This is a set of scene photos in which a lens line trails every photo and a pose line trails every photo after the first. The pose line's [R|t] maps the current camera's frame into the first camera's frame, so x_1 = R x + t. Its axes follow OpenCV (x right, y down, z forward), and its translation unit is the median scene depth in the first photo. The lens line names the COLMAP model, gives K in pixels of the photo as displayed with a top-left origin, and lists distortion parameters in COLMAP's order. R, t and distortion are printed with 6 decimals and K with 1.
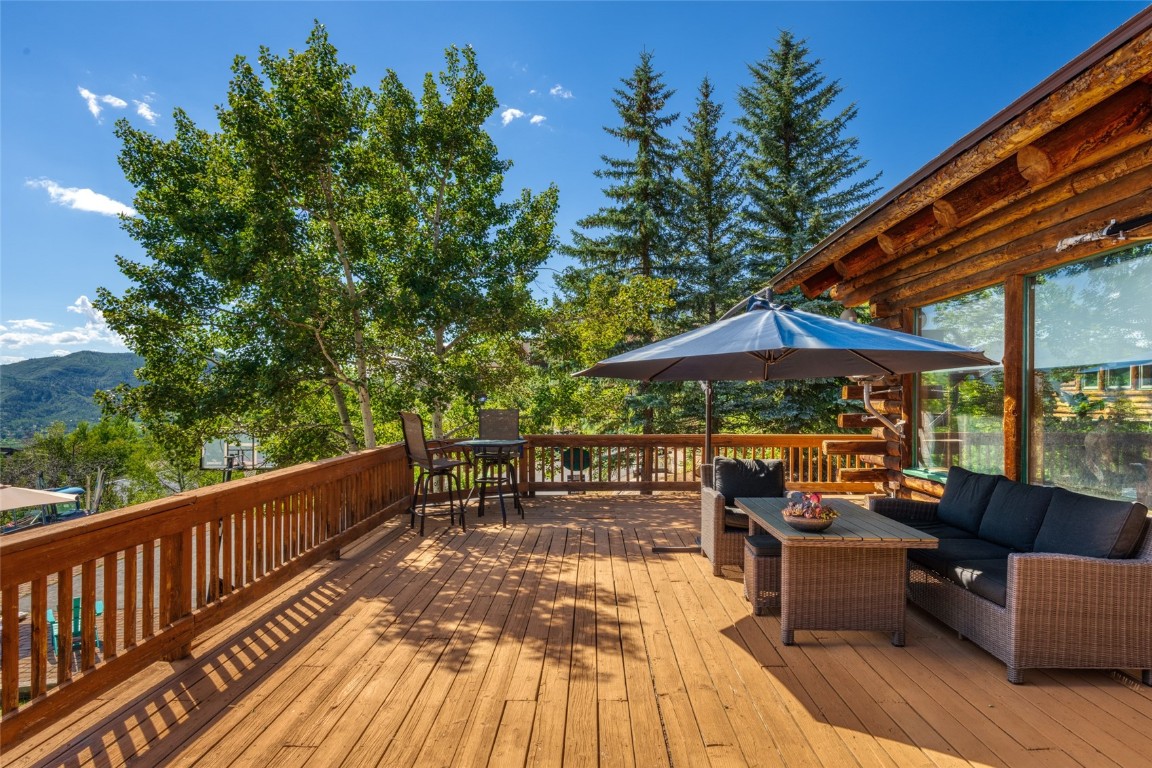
lens RADIAL K [[666.5, 0, 584.3], [0, 666.5, 423.6], [0, 0, 1]] dist [0.002959, 0.004906]
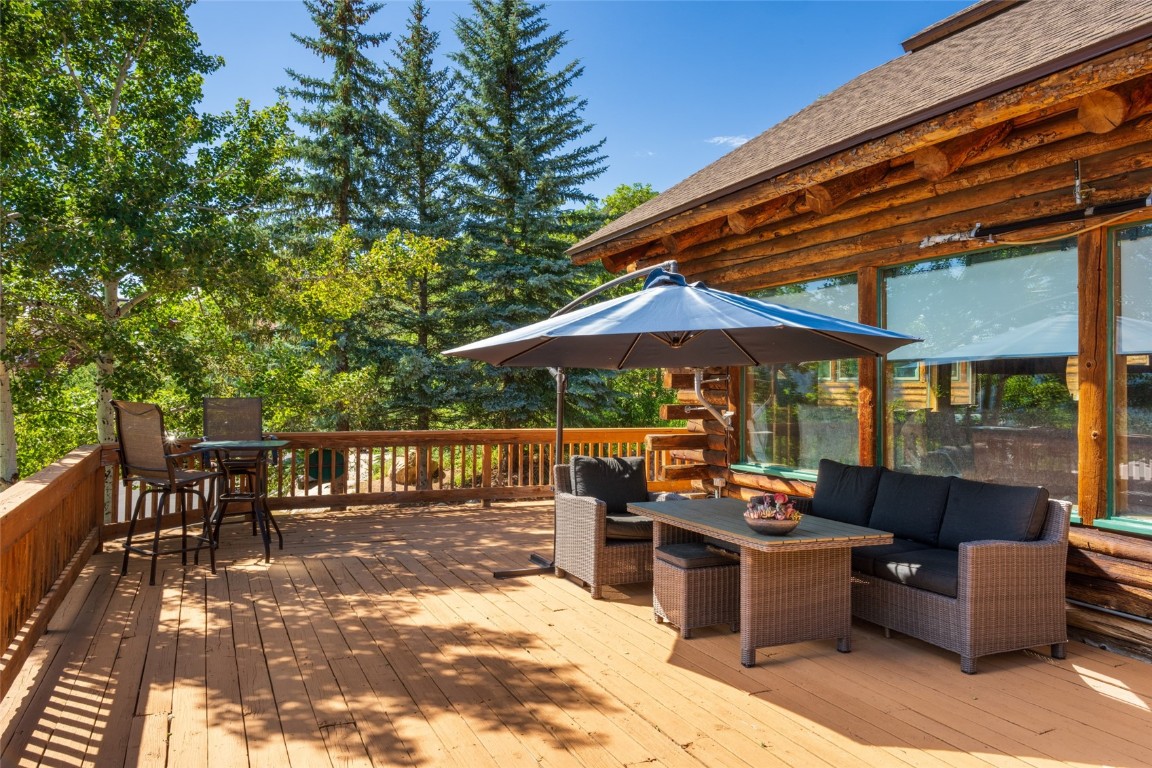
lens RADIAL K [[821.1, 0, 574.6], [0, 821.1, 378.1], [0, 0, 1]] dist [0.003829, 0.006294]
pose [[0.908028, 0.014144, 0.418671, -0.233579], [0.005418, 0.998950, -0.045498, -0.000689], [-0.418875, 0.043582, 0.906997, 0.061543]]
